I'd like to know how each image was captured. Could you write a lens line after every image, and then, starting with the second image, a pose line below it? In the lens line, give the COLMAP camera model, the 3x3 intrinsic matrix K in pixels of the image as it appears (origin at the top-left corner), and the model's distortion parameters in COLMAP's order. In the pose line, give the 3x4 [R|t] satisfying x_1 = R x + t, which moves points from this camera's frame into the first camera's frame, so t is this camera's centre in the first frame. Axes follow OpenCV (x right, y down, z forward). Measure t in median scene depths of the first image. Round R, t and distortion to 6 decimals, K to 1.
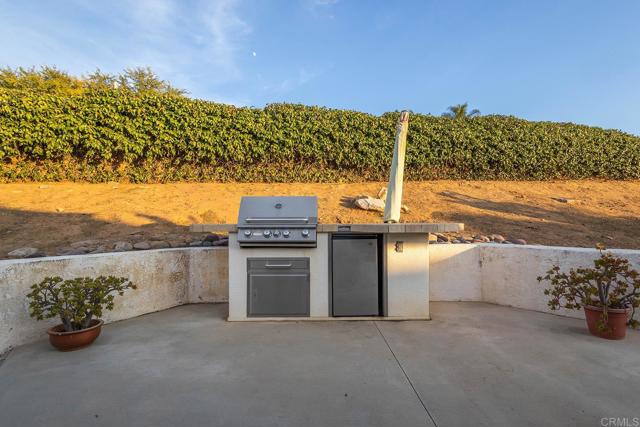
lens RADIAL K [[298.2, 0, 318.6], [0, 298.2, 216.2], [0, 0, 1]] dist [0.000600, -0.002538]
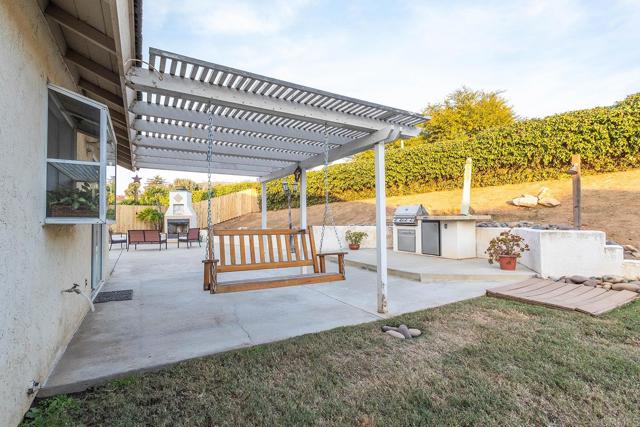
lens RADIAL K [[298.2, 0, 320.2], [0, 298.2, 214.2], [0, 0, 1]] dist [0.000600, -0.002538]
pose [[0.486548, -0.009741, -0.873599, 0.839290], [0.024875, 0.999687, 0.002707, -0.008563], [0.873300, -0.023048, 0.486638, -0.437610]]
